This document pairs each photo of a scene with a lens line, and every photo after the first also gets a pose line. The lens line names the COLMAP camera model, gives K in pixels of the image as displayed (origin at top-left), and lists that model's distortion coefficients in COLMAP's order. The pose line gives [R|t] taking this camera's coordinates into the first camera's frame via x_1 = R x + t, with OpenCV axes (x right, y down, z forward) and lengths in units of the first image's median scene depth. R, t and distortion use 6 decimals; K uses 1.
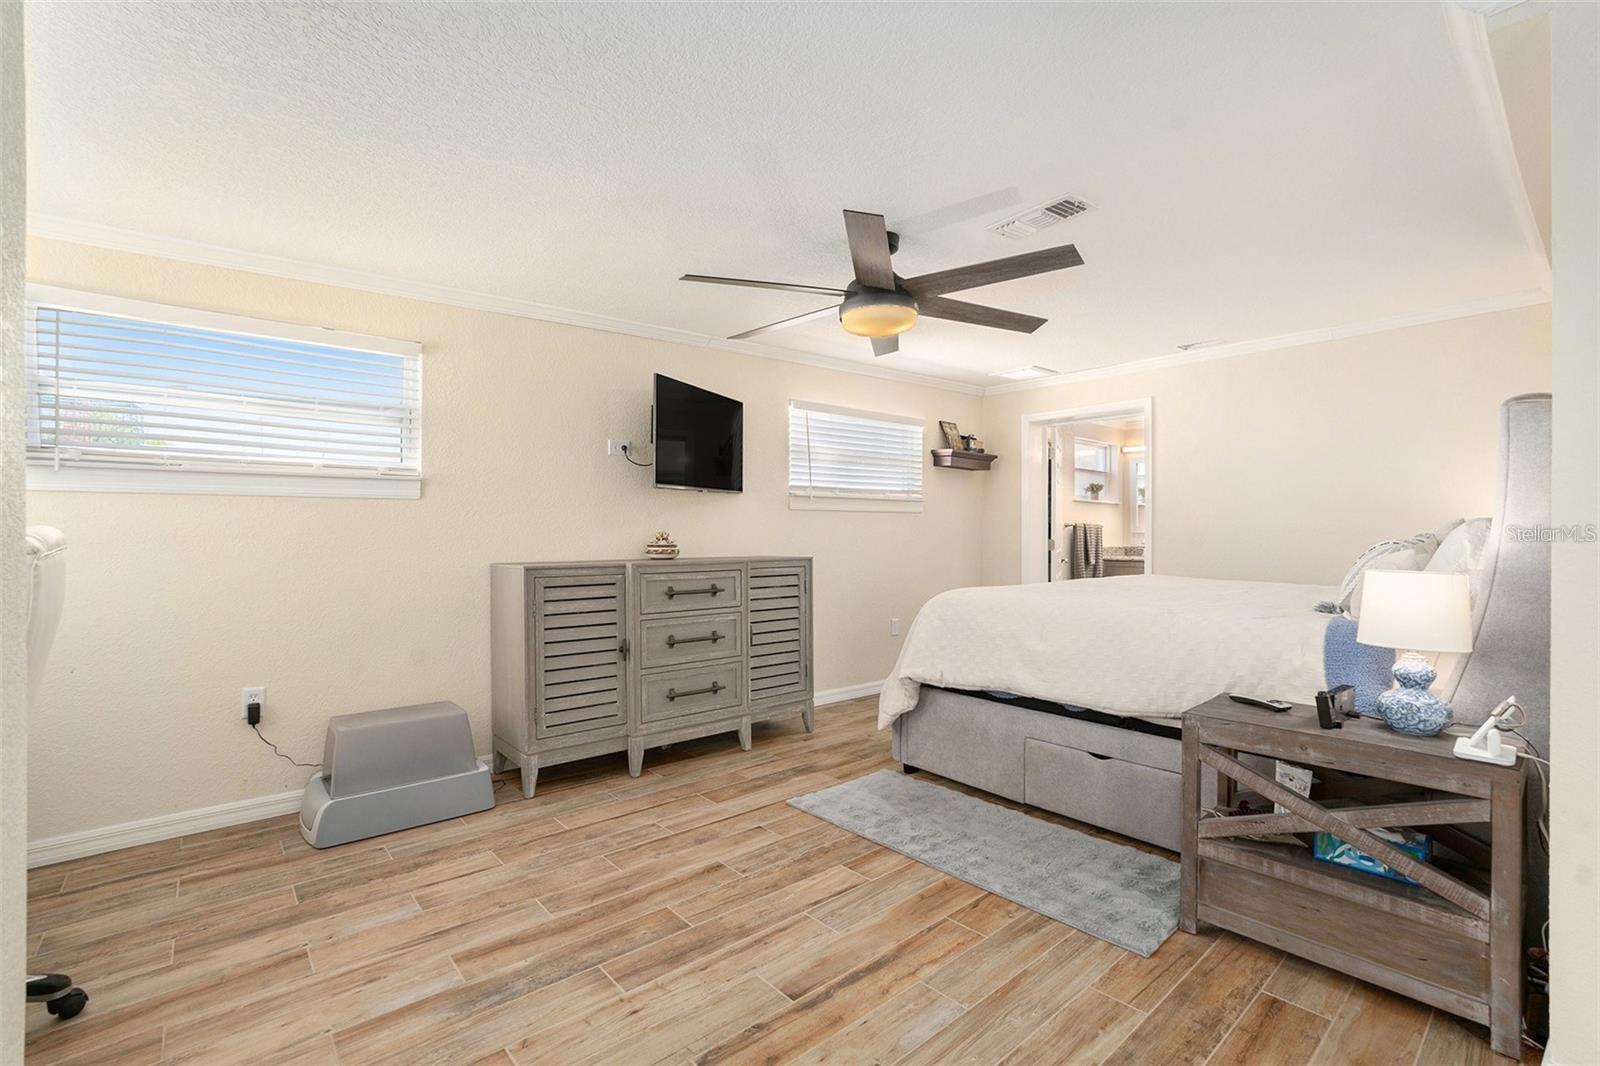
lens RADIAL K [[730.4, 0, 799.0], [0, 730.4, 534.7], [0, 0, 1]] dist [-0.032320, 0.012175]
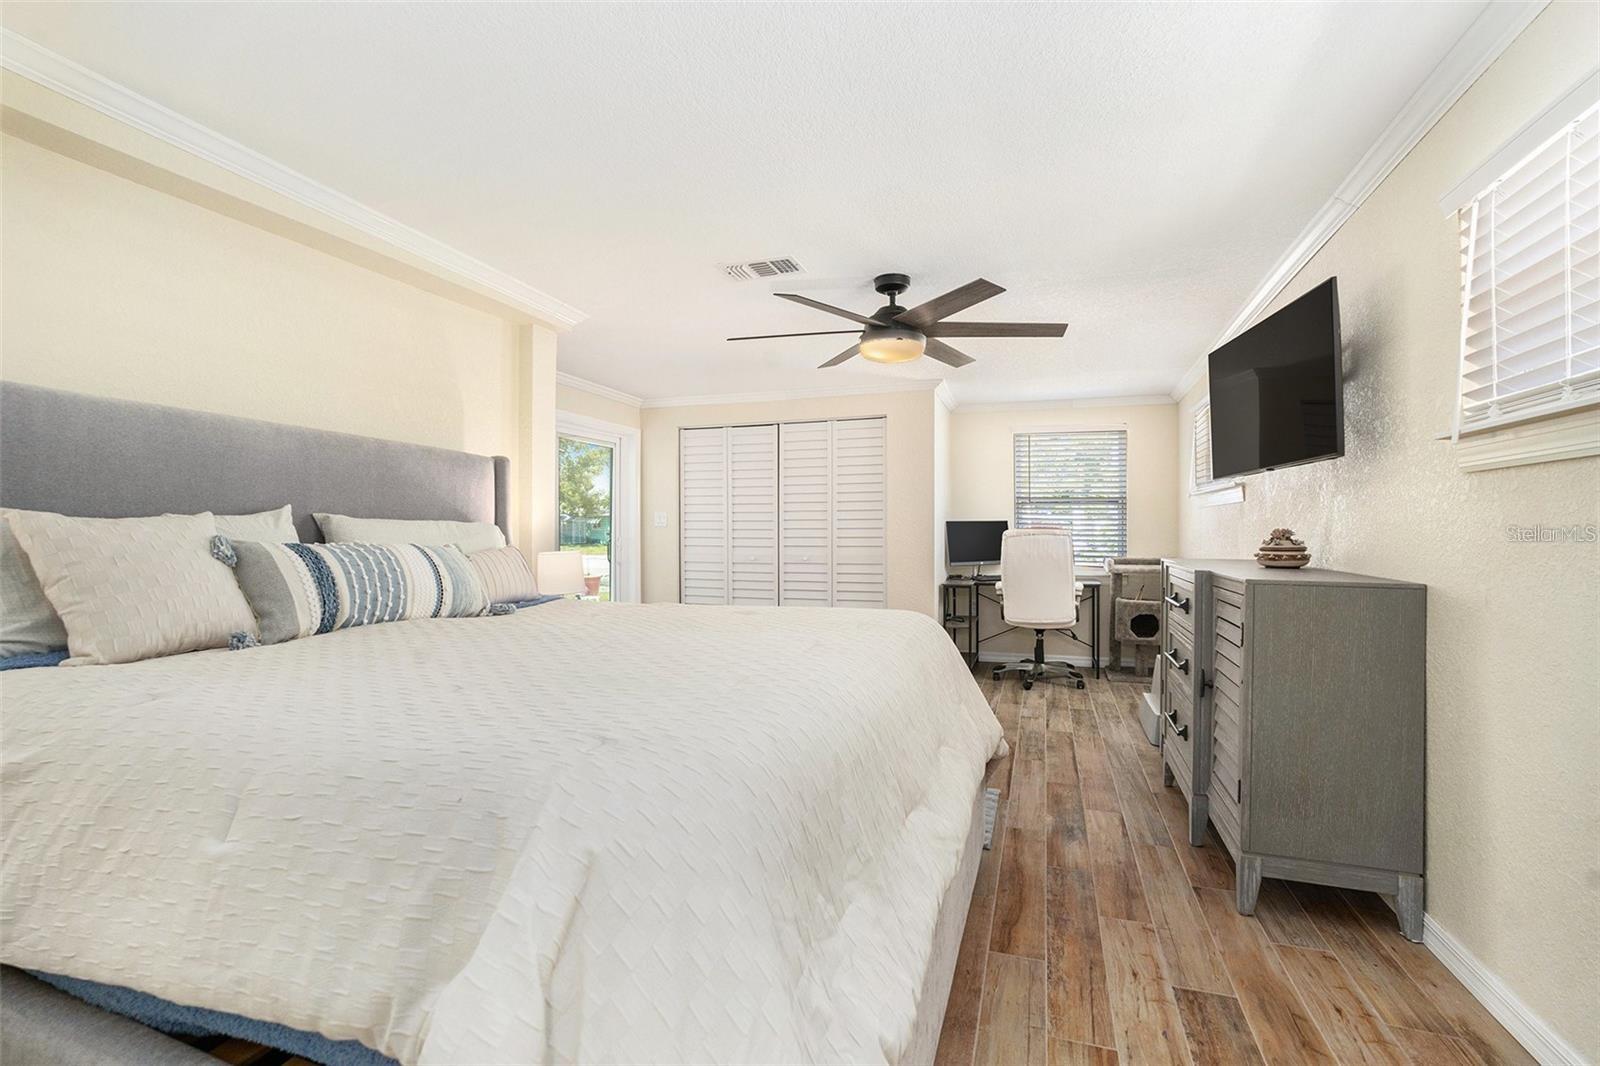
lens RADIAL K [[730.4, 0, 795.6], [0, 730.4, 531.9], [0, 0, 1]] dist [-0.032320, 0.012175]
pose [[-0.872544, -0.004983, -0.488510, 0.629360], [-0.004089, 0.999987, -0.002897, 0.003573], [0.488519, -0.000530, -0.872553, 1.495092]]
